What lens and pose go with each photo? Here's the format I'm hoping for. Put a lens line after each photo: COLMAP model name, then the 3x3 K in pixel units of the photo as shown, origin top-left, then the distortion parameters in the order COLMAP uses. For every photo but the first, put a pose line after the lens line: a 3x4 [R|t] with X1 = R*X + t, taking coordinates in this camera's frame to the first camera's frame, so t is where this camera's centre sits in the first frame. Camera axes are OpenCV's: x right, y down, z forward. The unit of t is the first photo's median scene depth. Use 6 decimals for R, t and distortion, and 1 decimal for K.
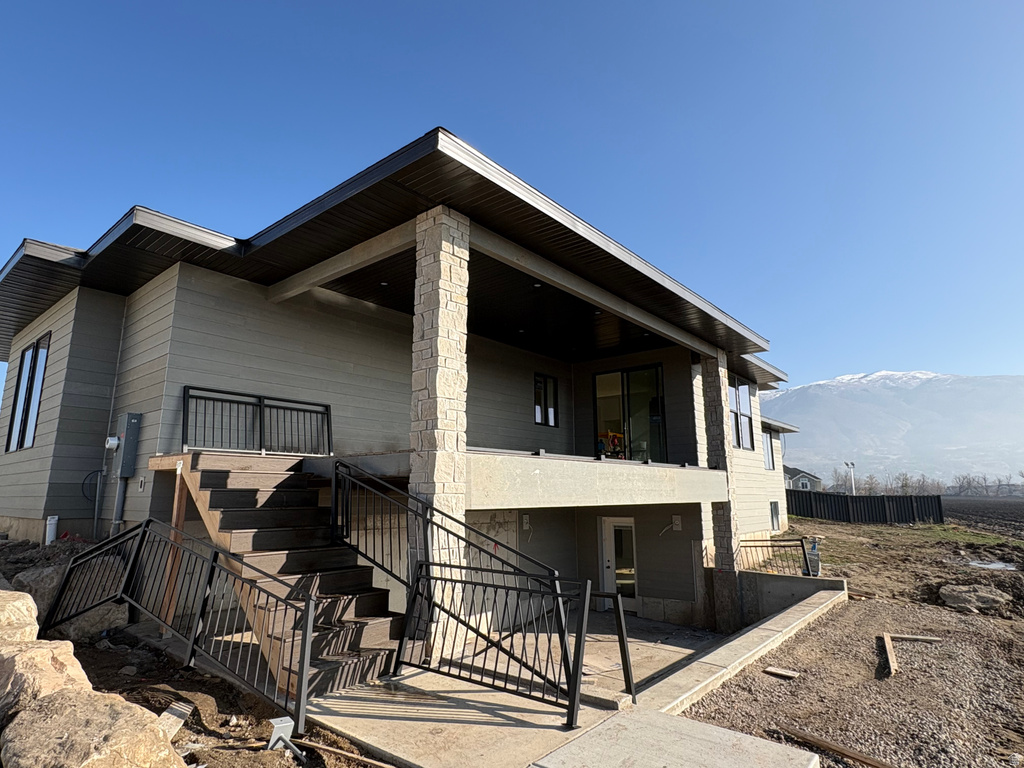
lens RADIAL K [[560.6, 0, 505.1], [0, 560.6, 382.2], [0, 0, 1]] dist [-0.001438, 0.001212]
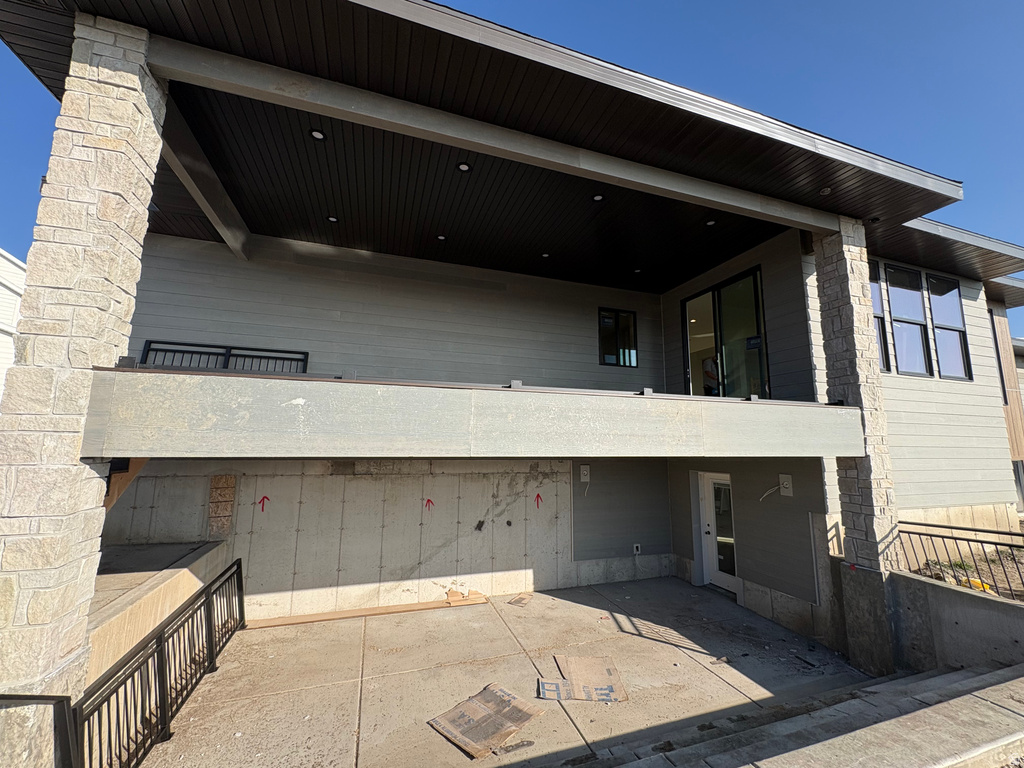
lens RADIAL K [[403.6, 0, 511.2], [0, 403.6, 383.2], [0, 0, 1]] dist [-0.000697, -0.000012]
pose [[0.858344, -0.064375, -0.509020, 0.490169], [0.088369, 0.995820, 0.023075, 0.146589], [0.505407, -0.064788, 0.860445, 0.713405]]
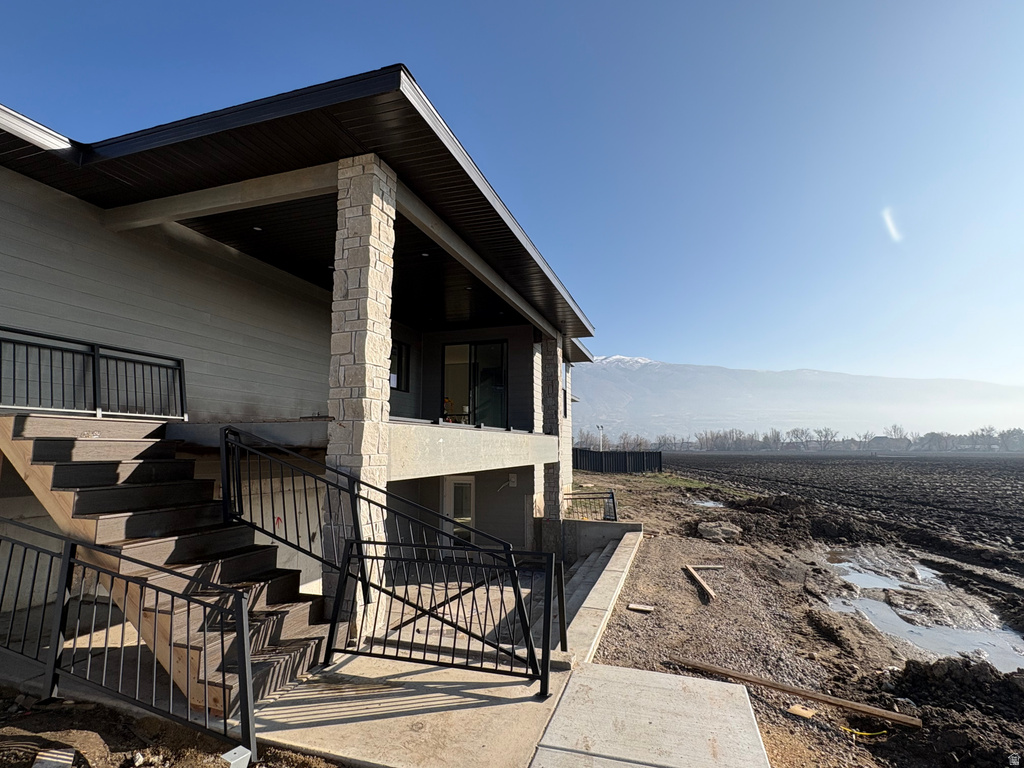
lens RADIAL K [[504.3, 0, 504.2], [0, 504.3, 383.1], [0, 0, 1]] dist [0.002237, -0.001005]
pose [[0.929222, 0.048842, 0.366280, -0.173593], [-0.073671, 0.995814, 0.054110, -0.002547], [-0.362104, -0.077265, 0.928930, 0.111584]]
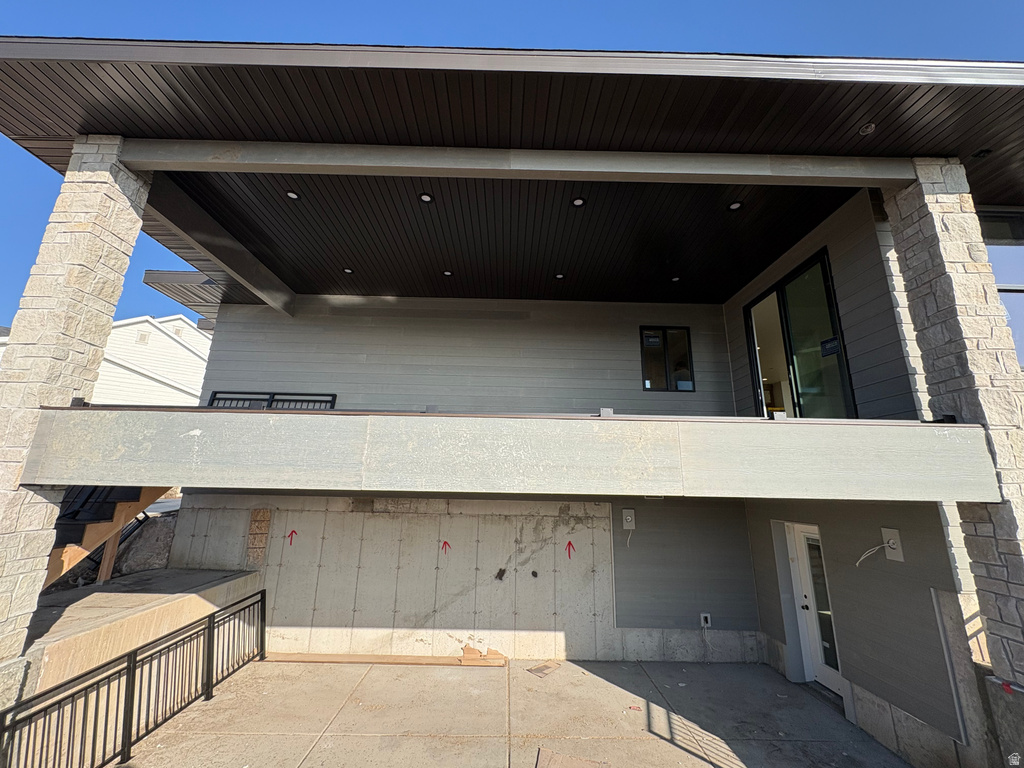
lens RADIAL K [[403.6, 0, 512.7], [0, 403.6, 383.7], [0, 0, 1]] dist [-0.000697, -0.000012]
pose [[0.662491, -0.168489, -0.729875, 0.649051], [0.126796, 0.985538, -0.112417, 0.199762], [0.738260, -0.018070, 0.674274, 0.936792]]
